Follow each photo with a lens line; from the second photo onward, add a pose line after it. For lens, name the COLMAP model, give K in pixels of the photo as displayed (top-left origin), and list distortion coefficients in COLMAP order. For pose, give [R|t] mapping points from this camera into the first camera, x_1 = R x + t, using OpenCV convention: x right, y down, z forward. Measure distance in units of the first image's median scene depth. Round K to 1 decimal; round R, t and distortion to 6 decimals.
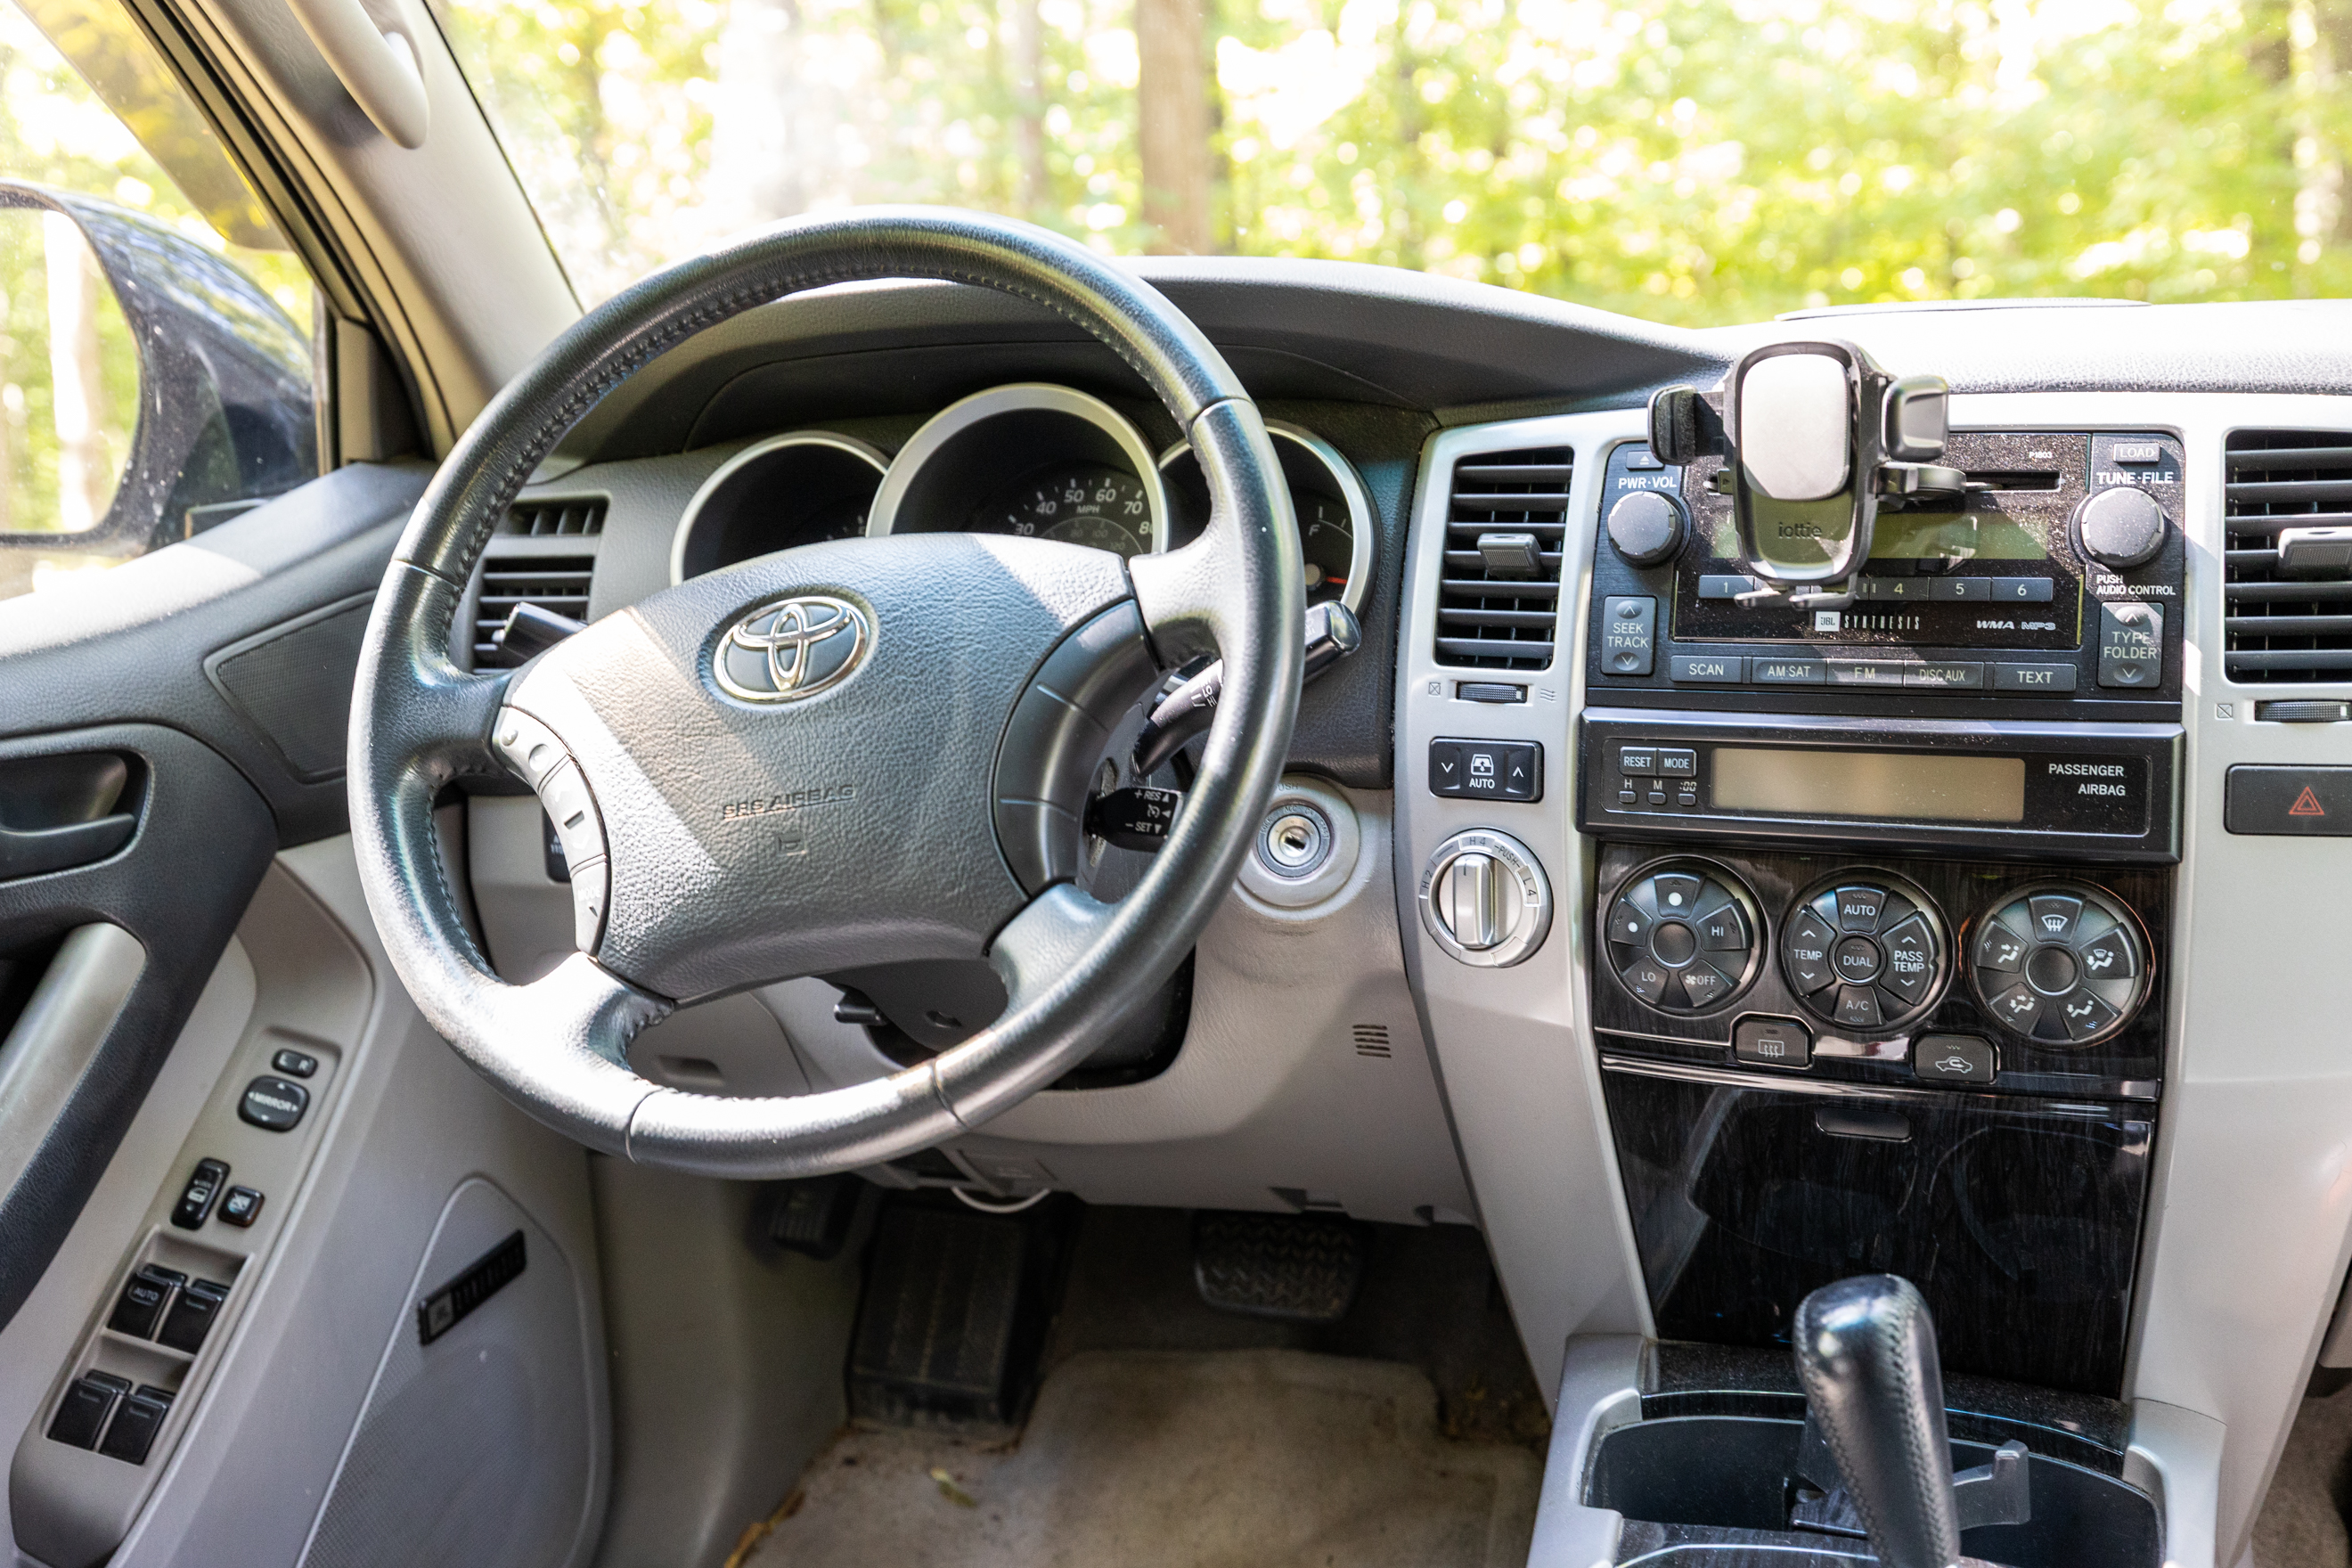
lens RADIAL K [[2166.7, 0, 1176.0], [0, 2166.7, 784.0], [0, 0, 1]] dist [-0.000280, -0.011567]
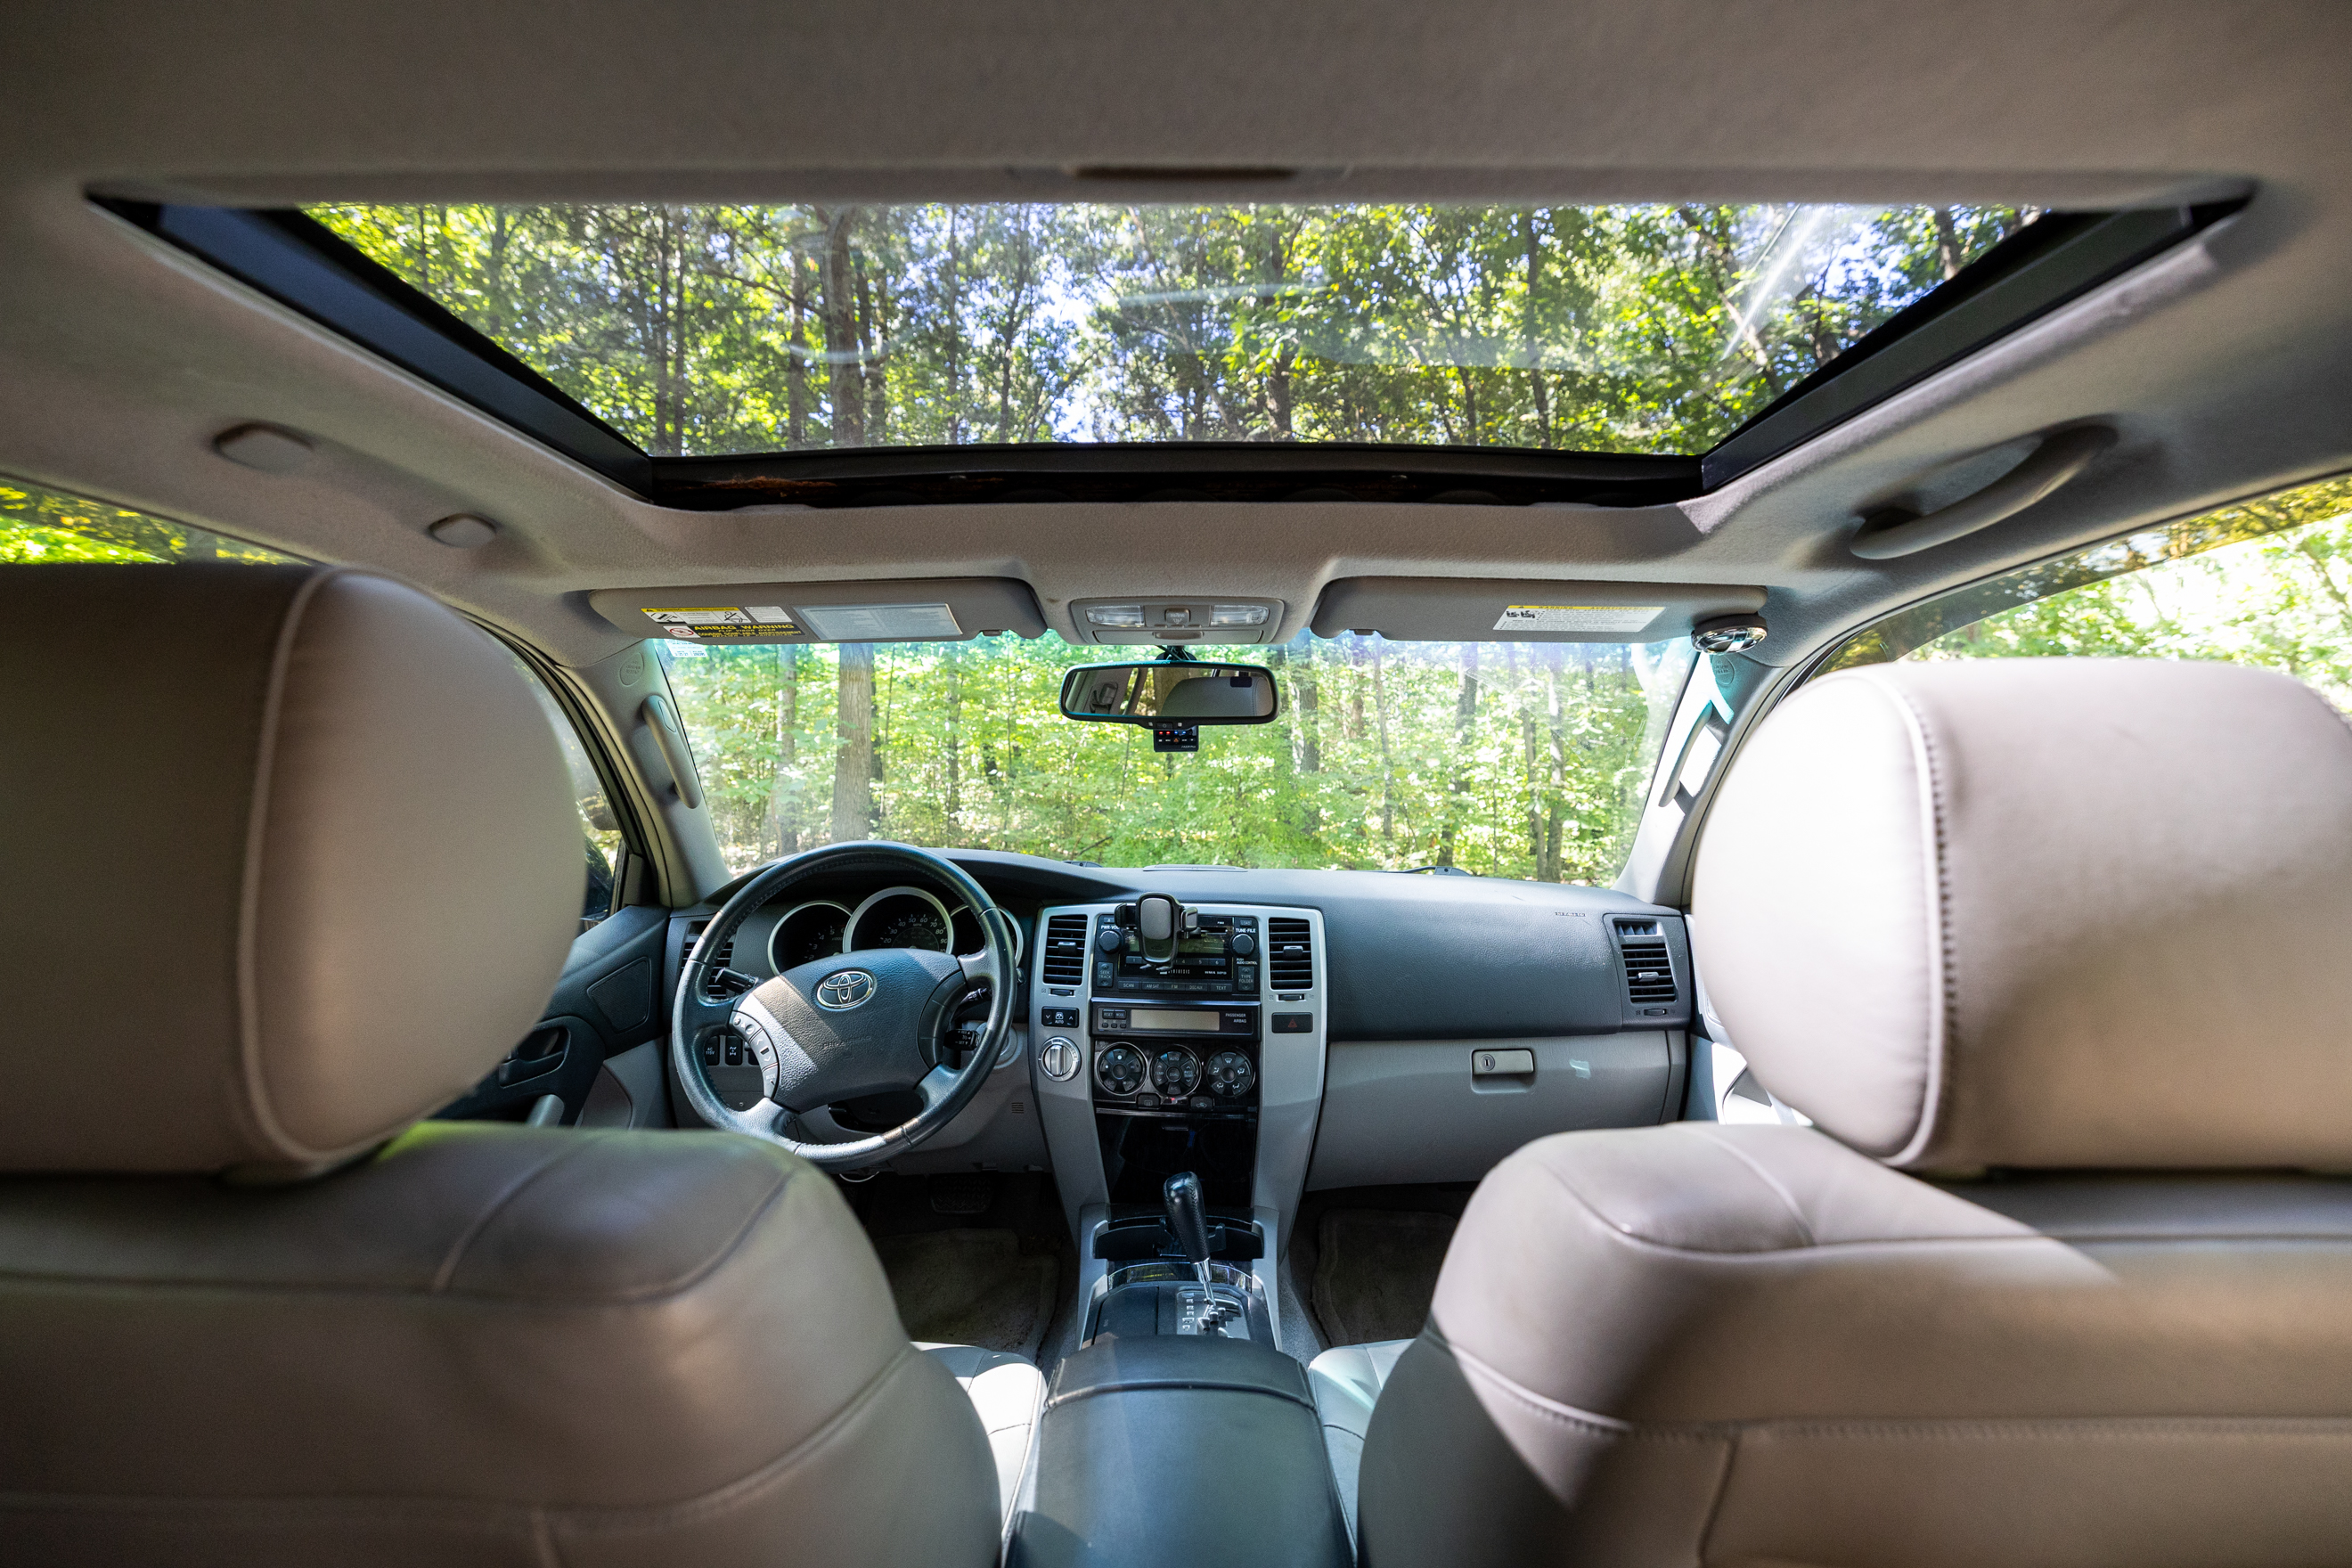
lens RADIAL K [[984.3, 0, 1176.0], [0, 984.3, 784.0], [0, 0, 1]] dist [0.001888, 0.000007]
pose [[0.937781, 0.044608, 0.344350, -0.215320], [0.018309, 0.983981, -0.177330, -0.085896], [-0.346744, 0.172601, 0.921942, -0.456363]]
